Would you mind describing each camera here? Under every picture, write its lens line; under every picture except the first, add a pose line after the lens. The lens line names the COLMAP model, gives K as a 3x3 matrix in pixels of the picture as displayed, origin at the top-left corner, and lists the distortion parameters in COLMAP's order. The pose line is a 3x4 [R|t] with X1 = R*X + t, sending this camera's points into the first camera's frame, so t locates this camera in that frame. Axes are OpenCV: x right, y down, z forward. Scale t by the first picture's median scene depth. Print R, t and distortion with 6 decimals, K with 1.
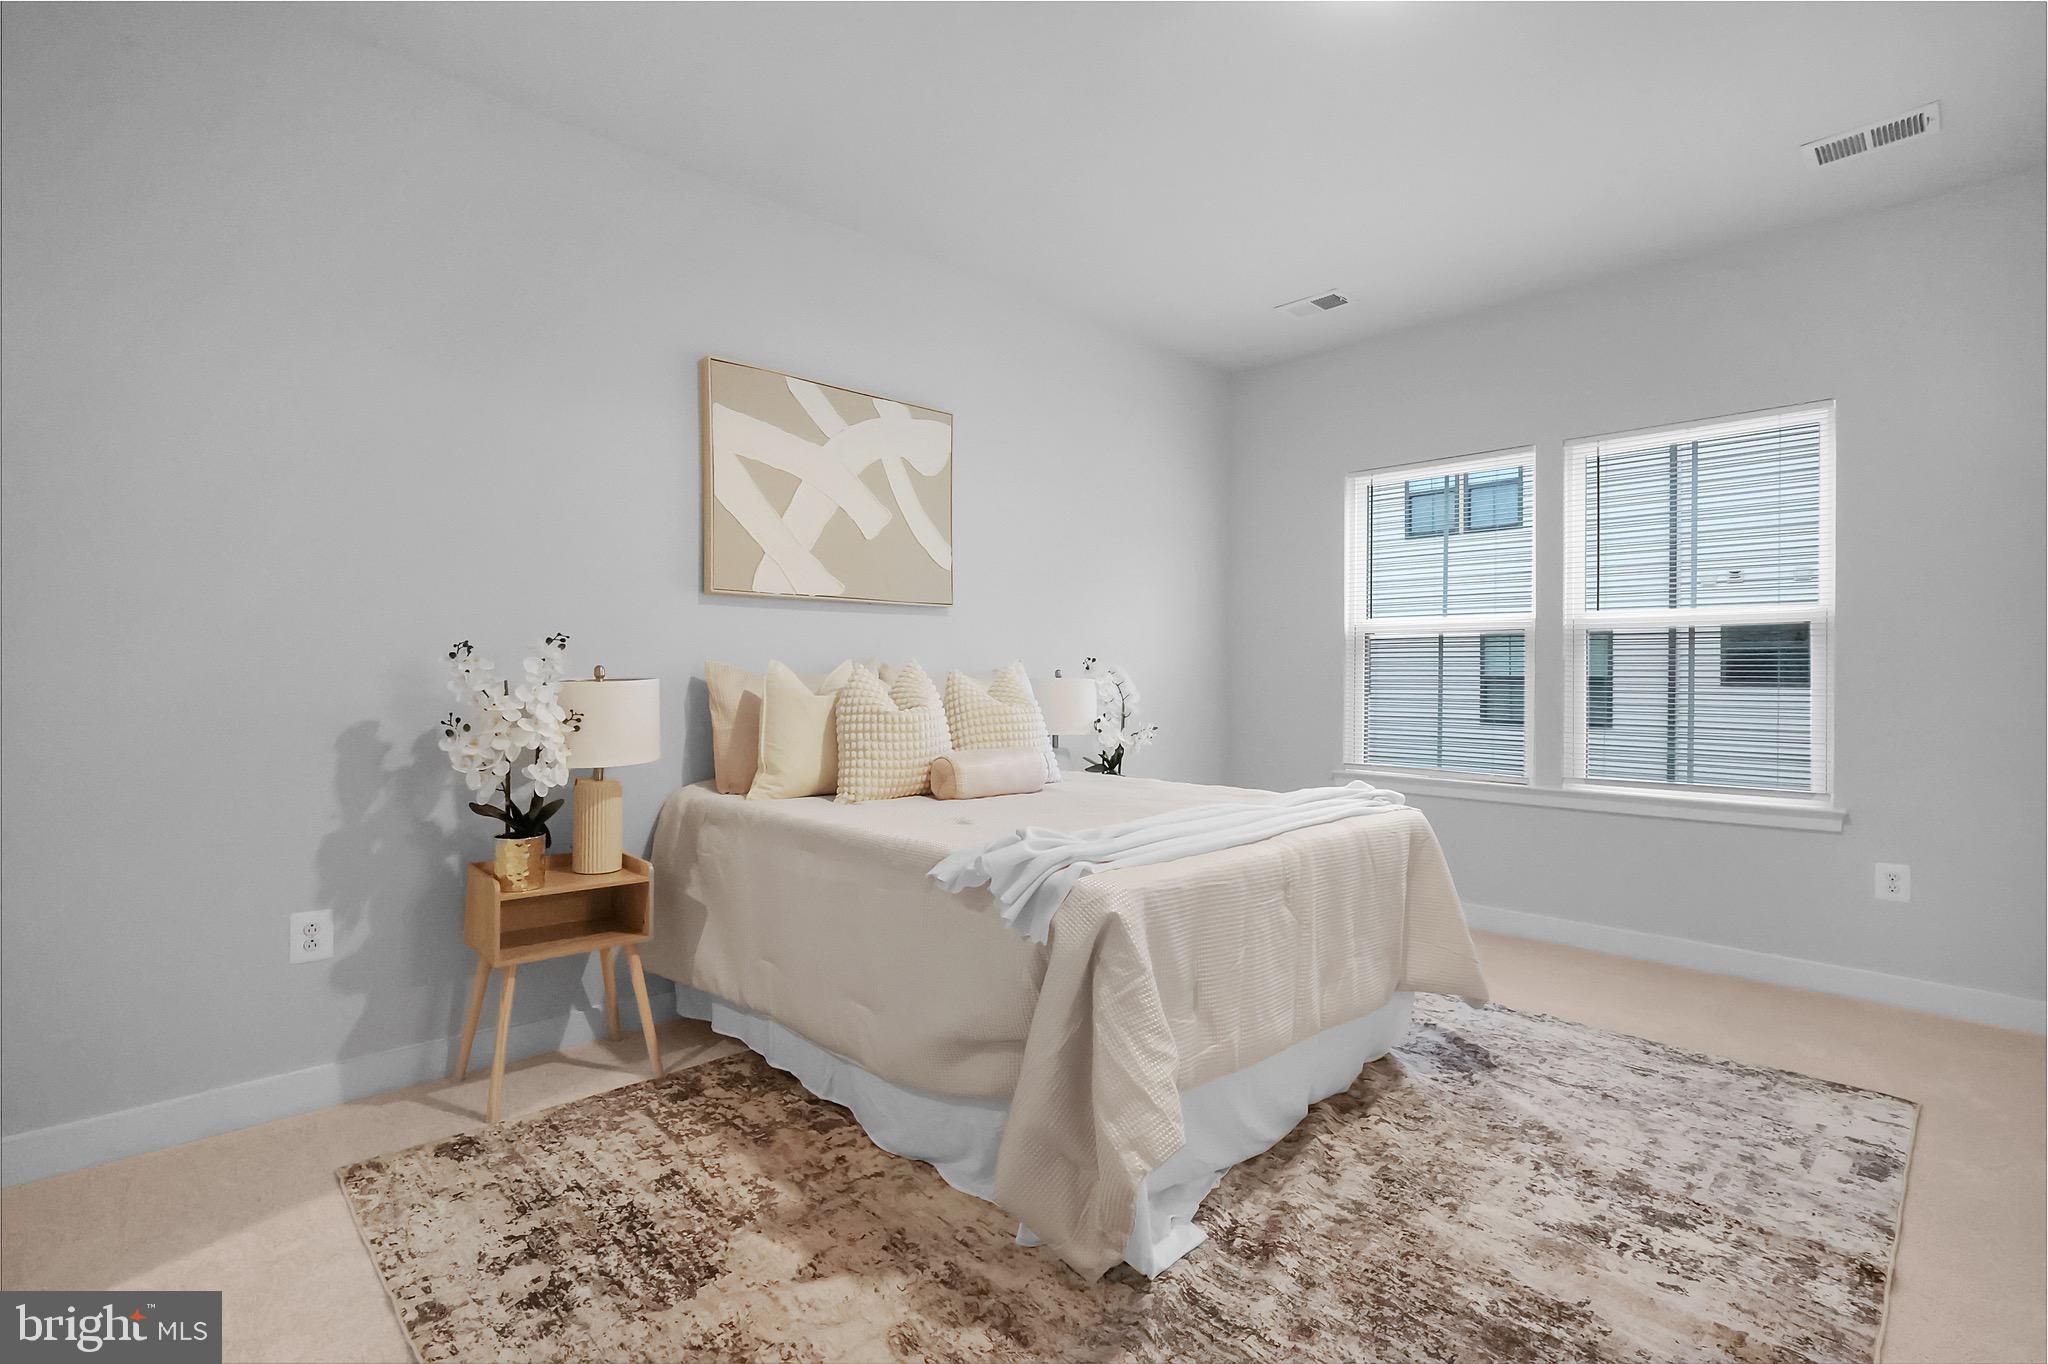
lens RADIAL K [[945.5, 0, 1037.5], [0, 945.5, 690.7], [0, 0, 1]] dist [-0.004592, -0.000121]
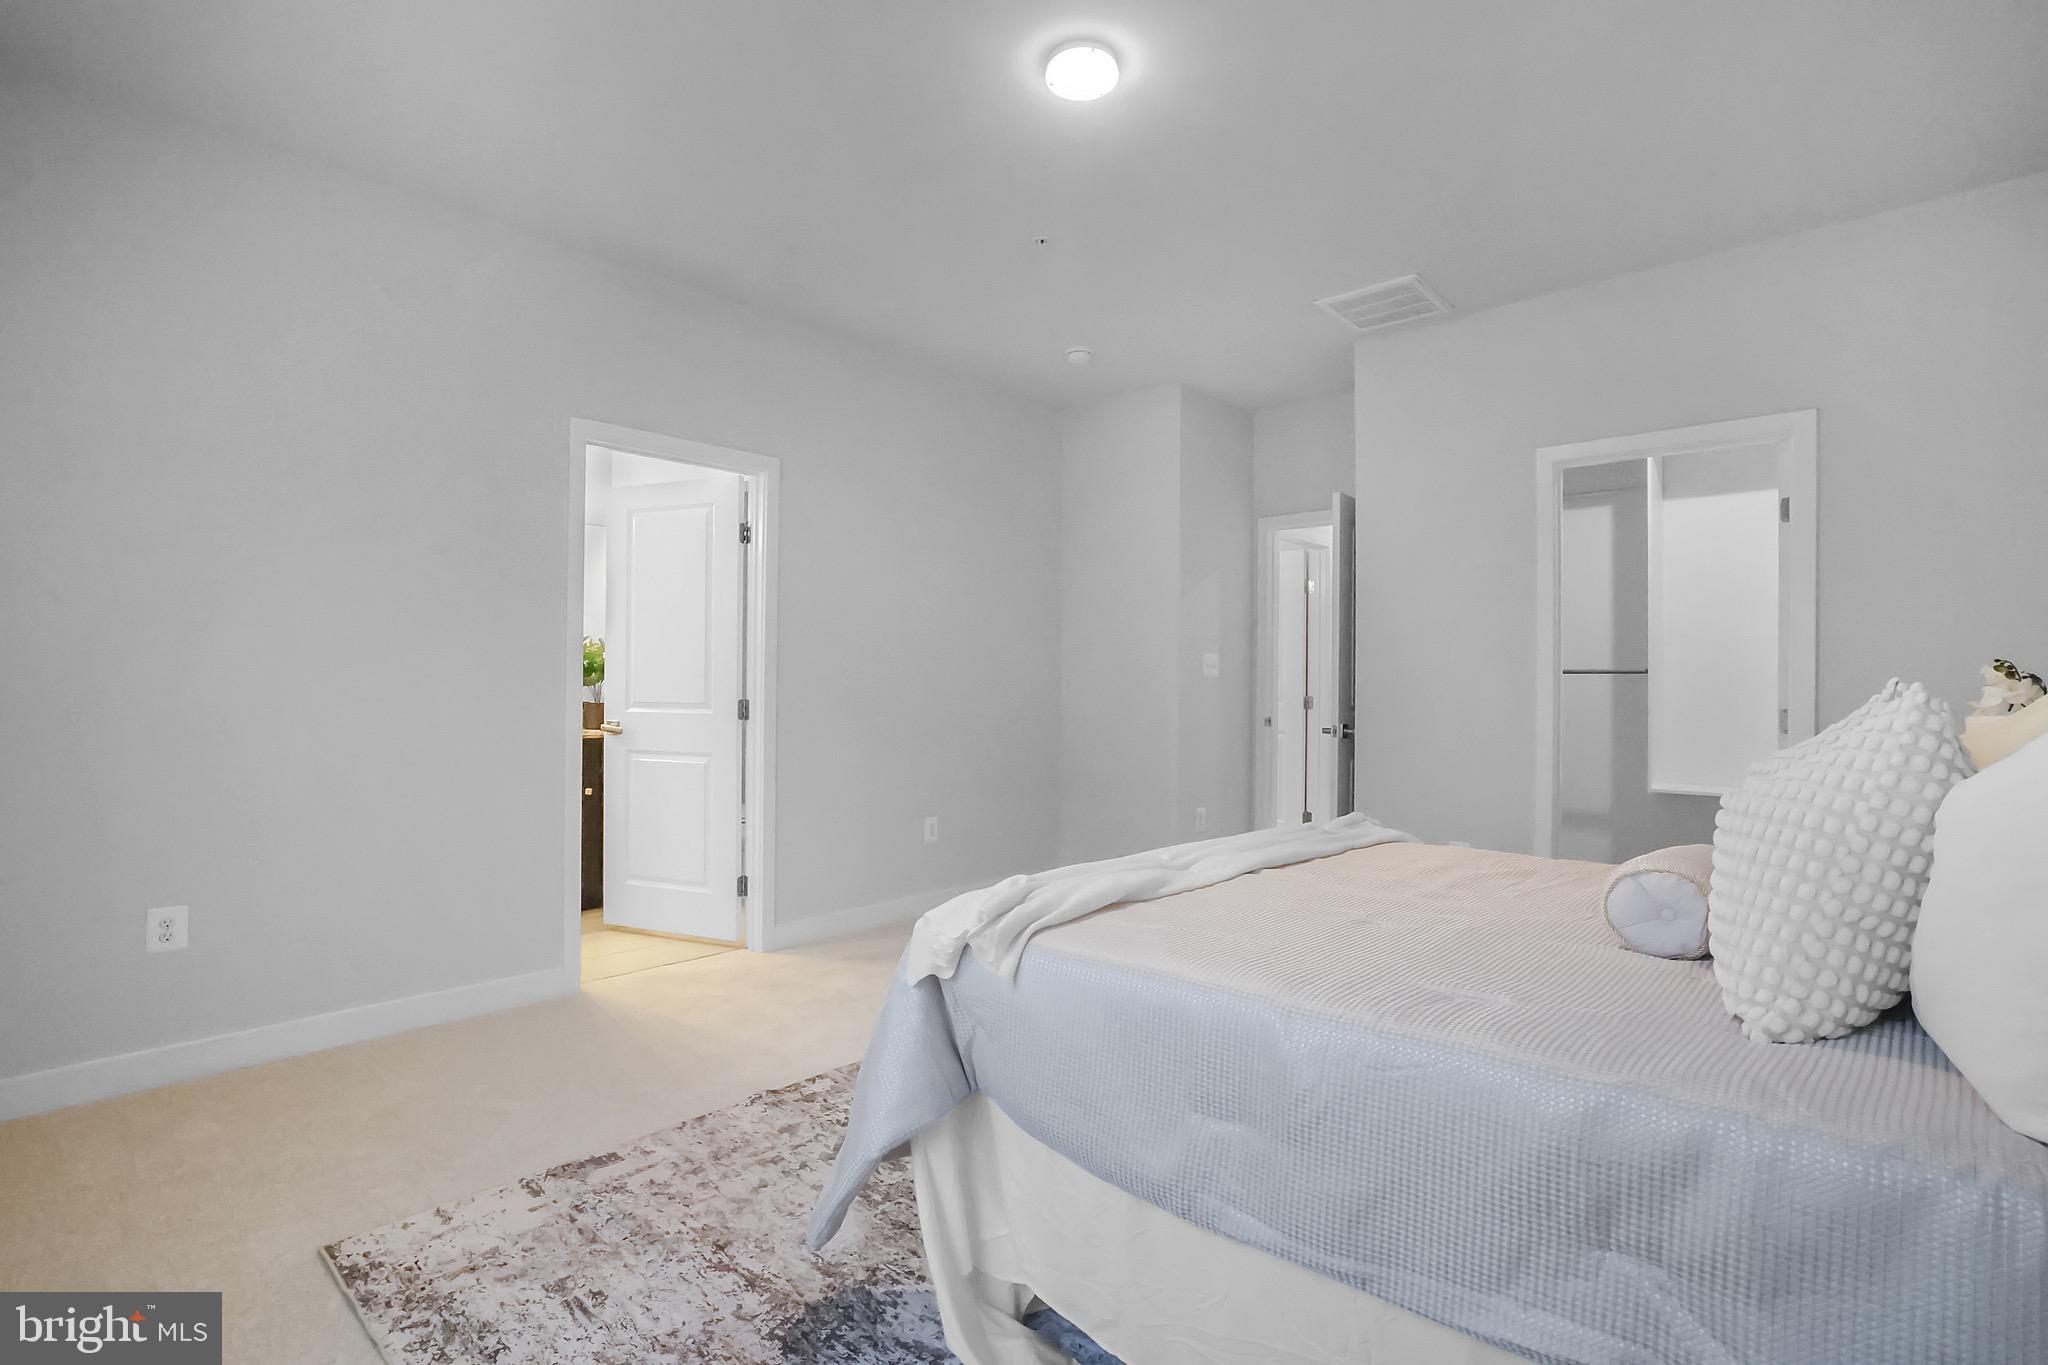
lens RADIAL K [[967.3, 0, 1025.3], [0, 967.3, 679.4], [0, 0, 1]] dist [-0.022306, -0.000233]
pose [[-0.998700, -0.008806, -0.050200, 0.420669], [-0.009410, 0.999886, 0.011814, -0.039682], [0.050090, 0.012271, -0.998669, 1.862533]]
